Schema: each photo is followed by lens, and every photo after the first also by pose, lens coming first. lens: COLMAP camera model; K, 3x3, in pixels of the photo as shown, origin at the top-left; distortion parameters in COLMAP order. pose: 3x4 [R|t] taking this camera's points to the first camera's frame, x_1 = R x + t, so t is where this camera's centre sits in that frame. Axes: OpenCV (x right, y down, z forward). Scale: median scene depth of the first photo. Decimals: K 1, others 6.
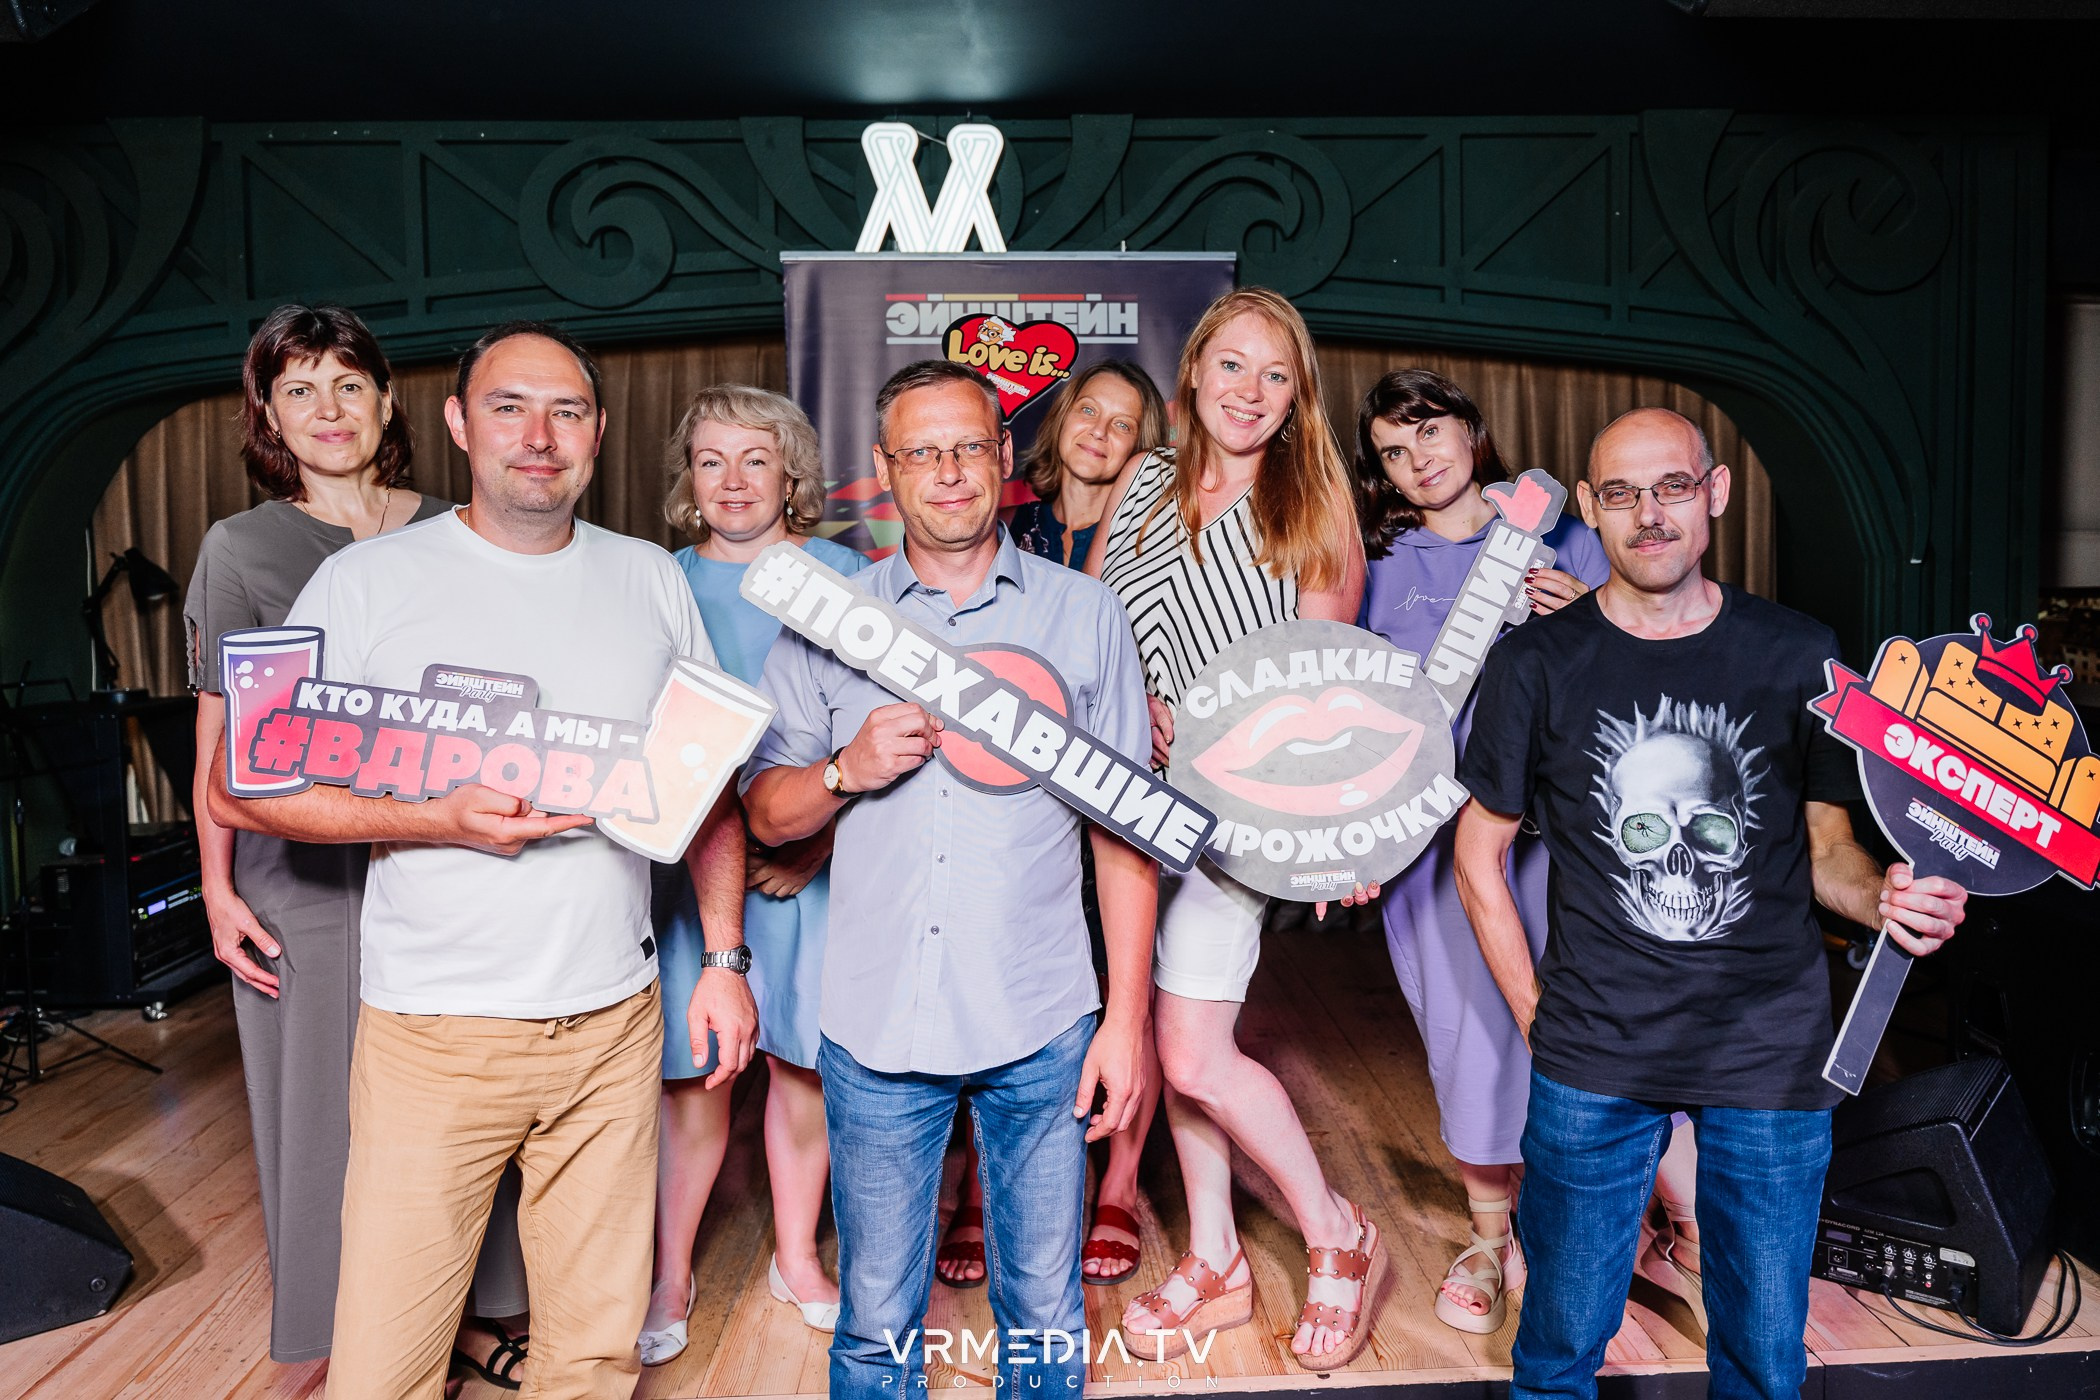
lens RADIAL K [[1505.1, 0, 1088.6], [0, 1505.1, 706.3], [0, 0, 1]] dist [-0.005295, -0.010875]
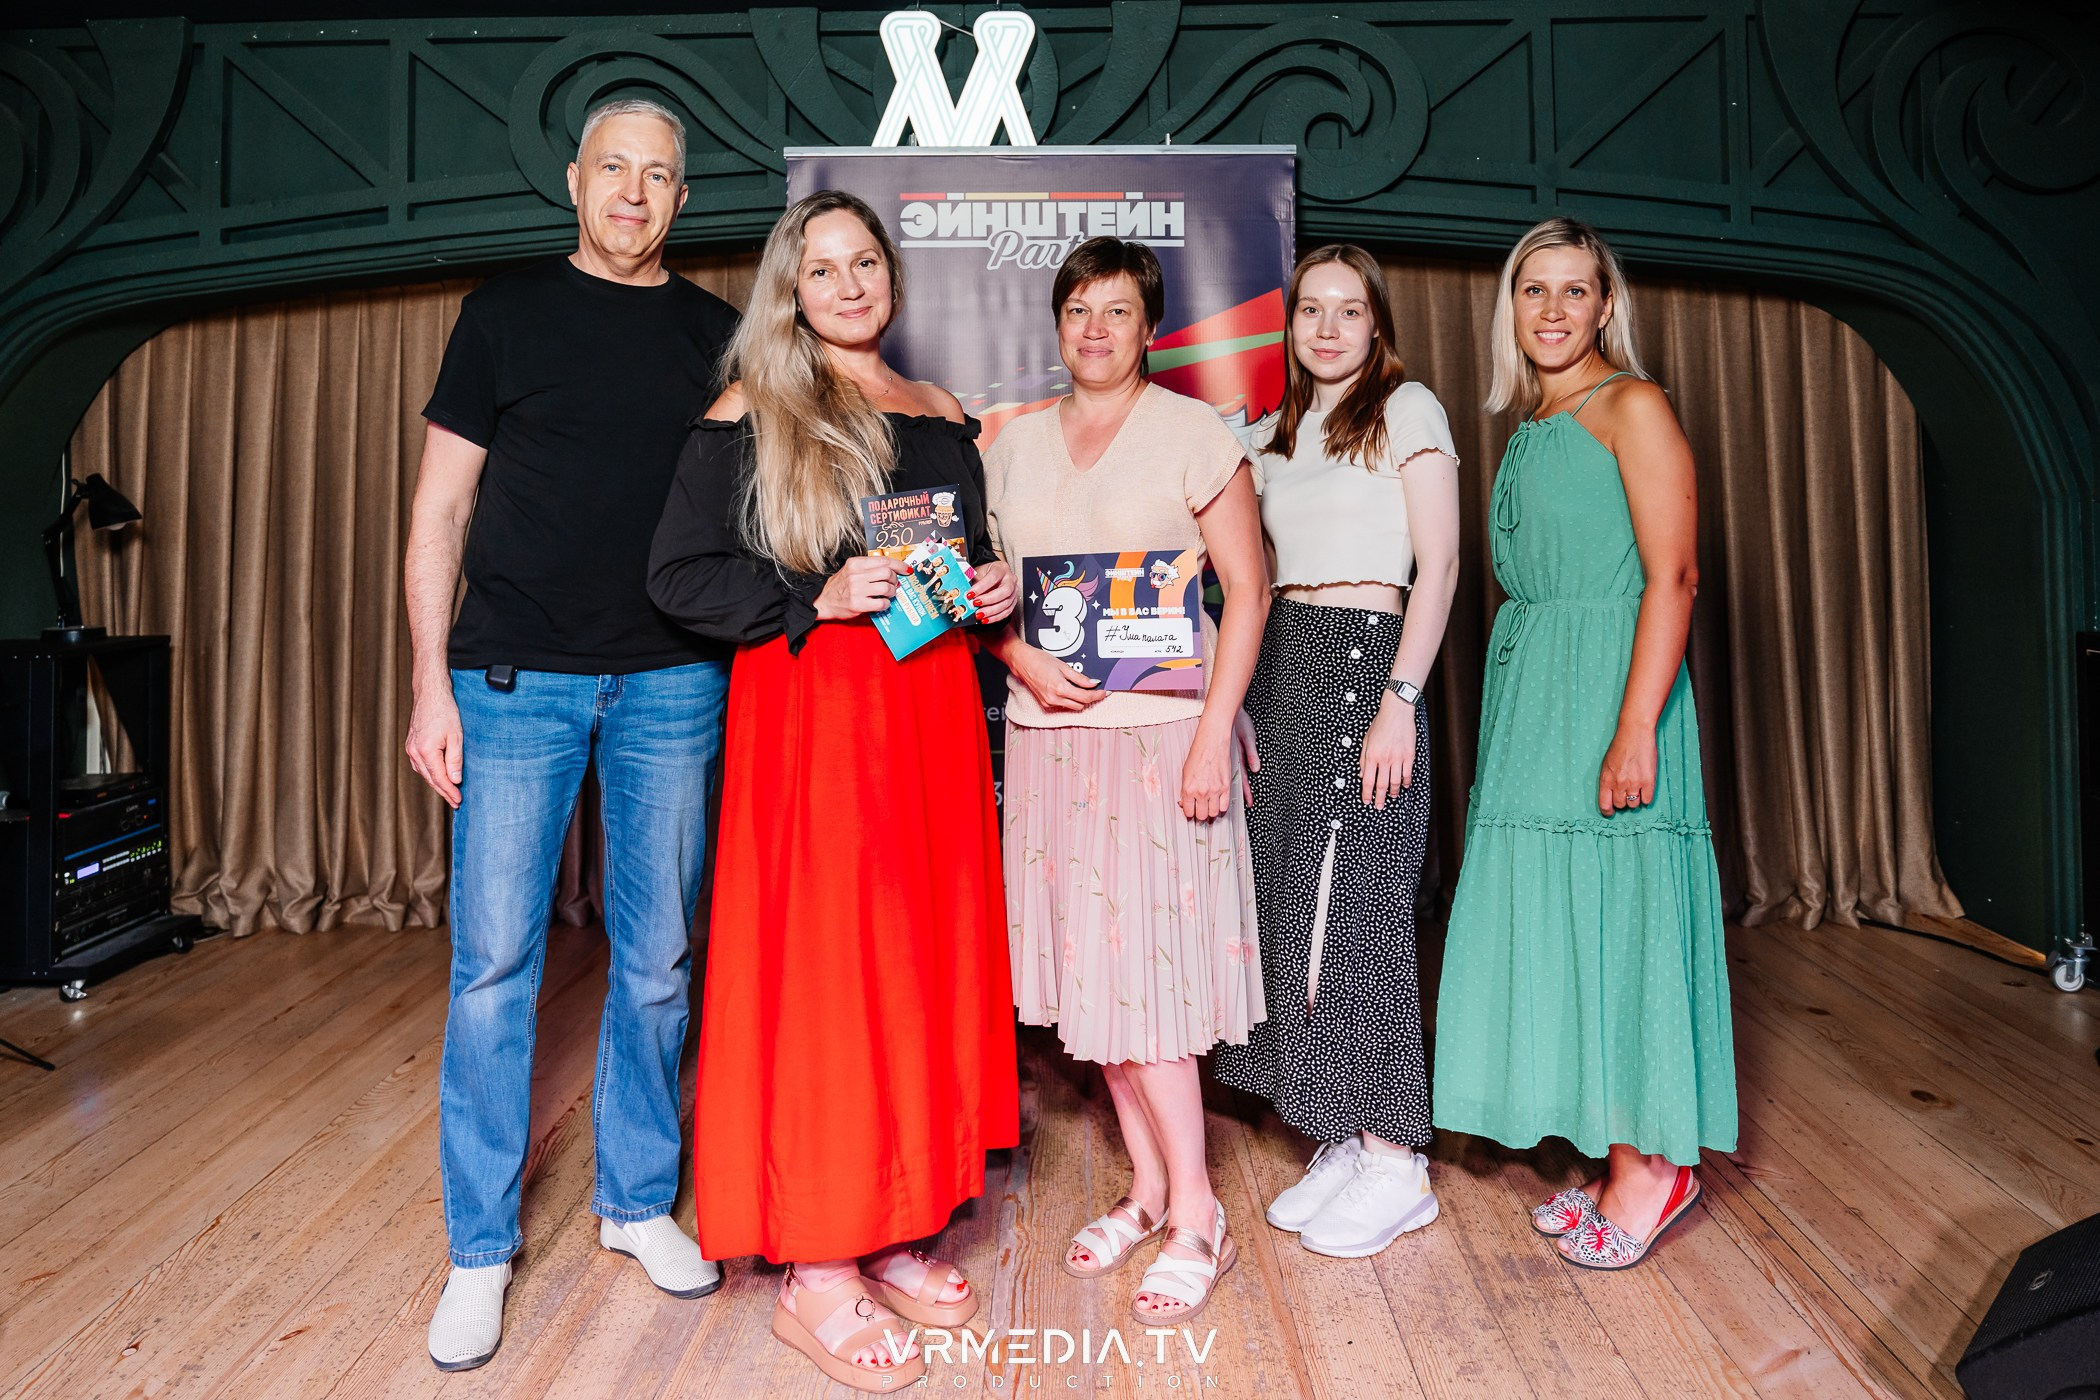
lens RADIAL K [[1490.6, 0, 1053.3], [0, 1490.6, 516.3], [0, 0, 1]] dist [-0.020772, 0.002850]
pose [[0.997769, 0.006201, -0.066471, 0.014593], [-0.012352, 0.995634, -0.092520, -0.002938], [0.065607, 0.093135, 0.993490, 0.141275]]
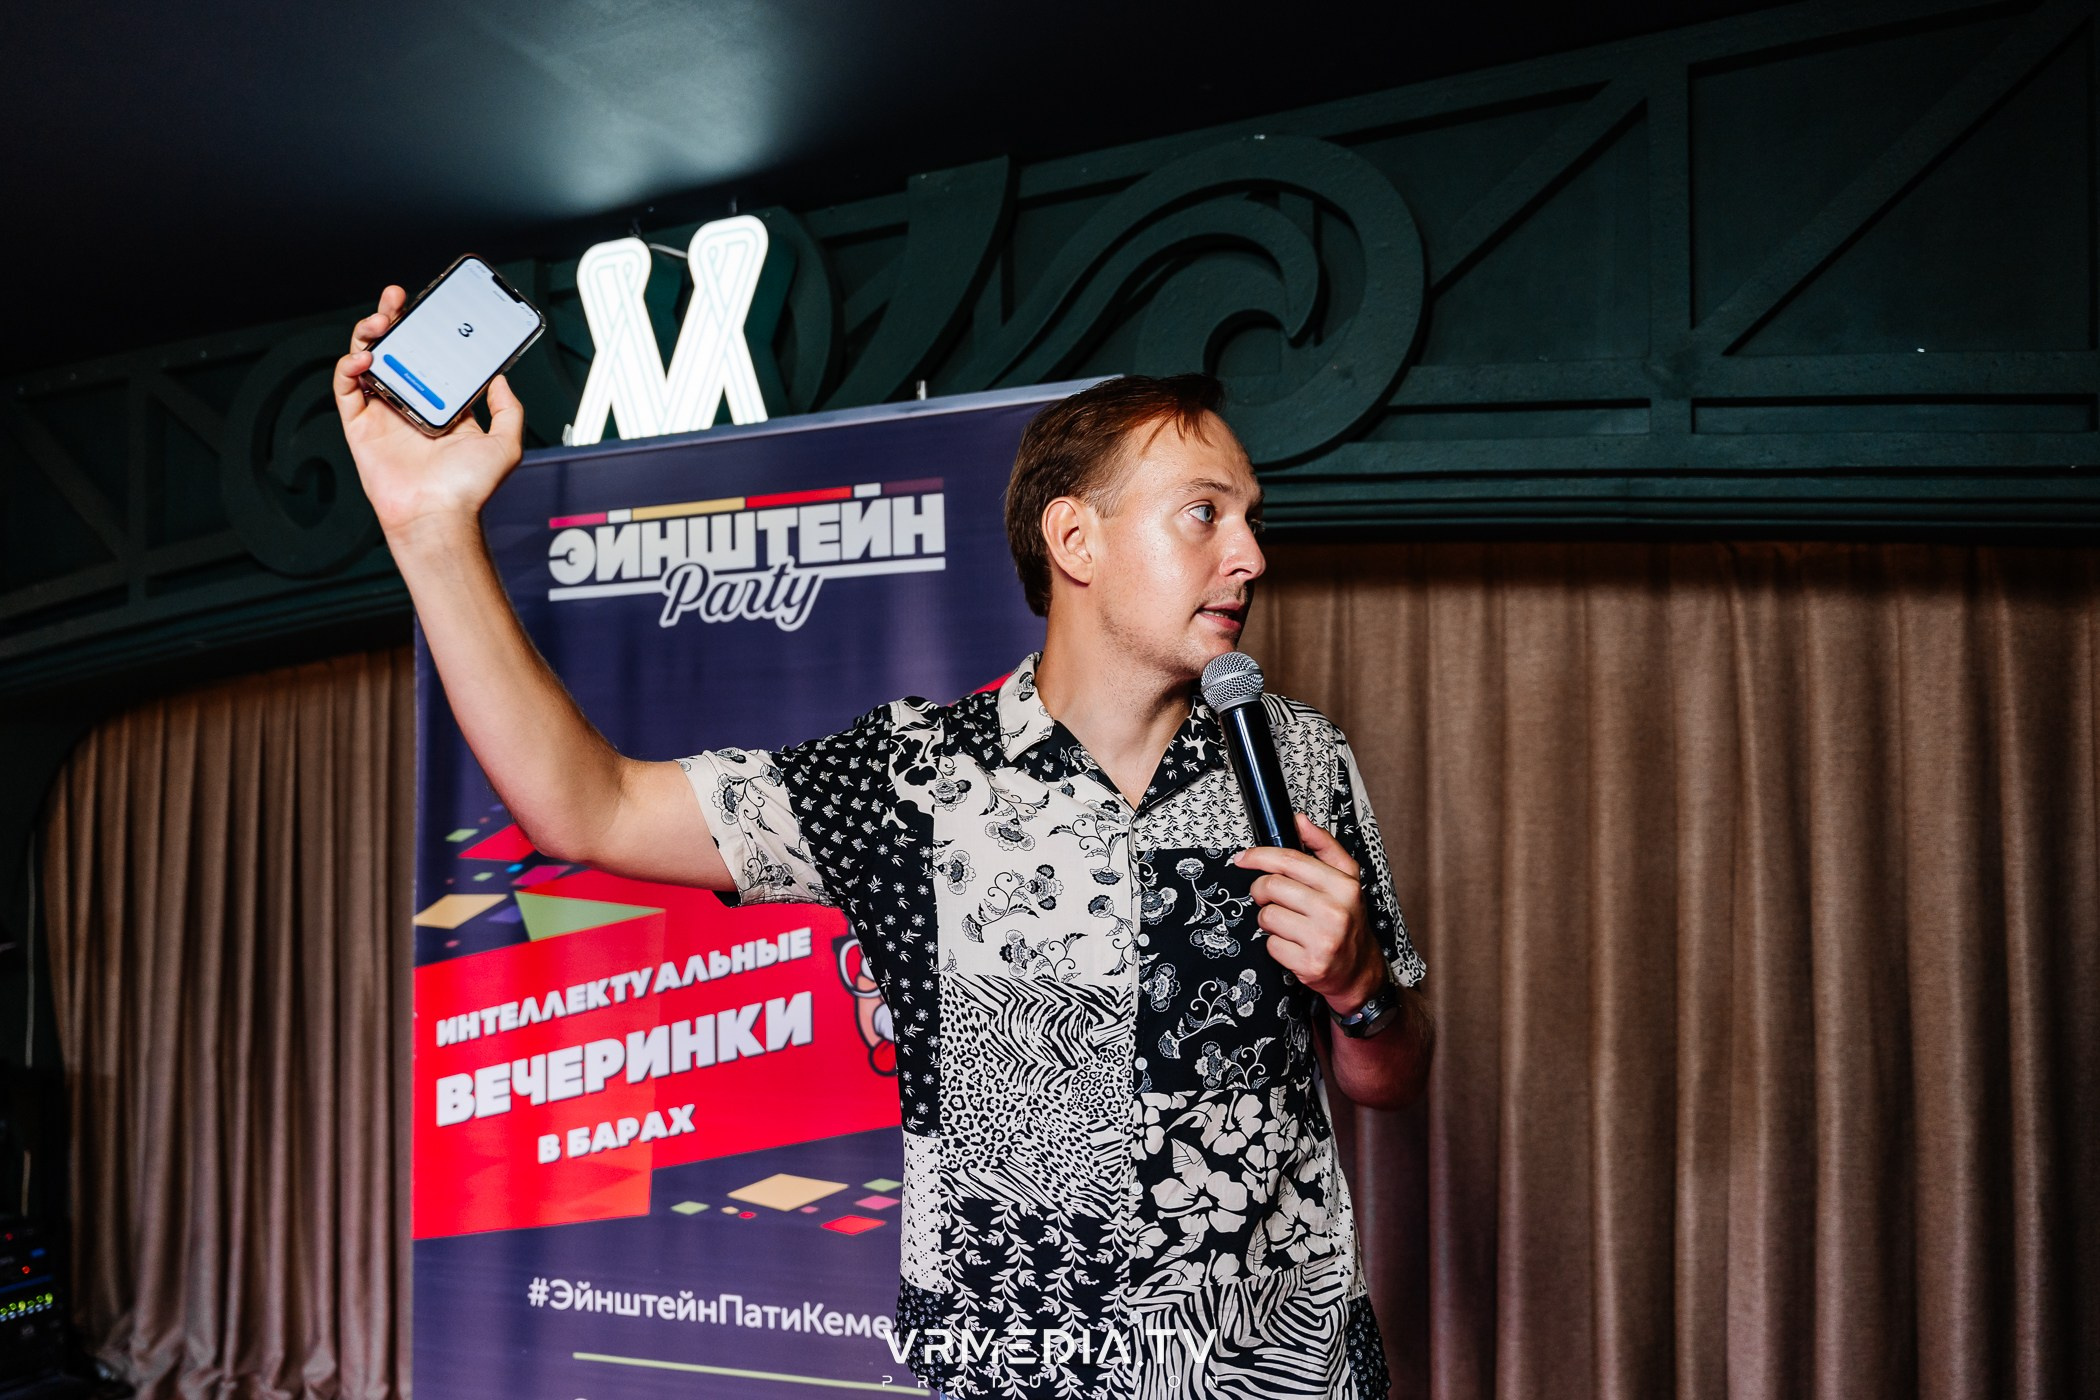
lens RADIAL K [[1561.7, 0, 944.4], [0, 1561.7, 849.7], [0, 0, 1]] dist [0.004838, -0.032249]
pose [[0.888015, 0.010378, -0.459697, 0.274473], [-0.047819, 0.996409, -0.069880, -0.103317], [0.457321, 0.084036, 0.885322, 0.512990]]
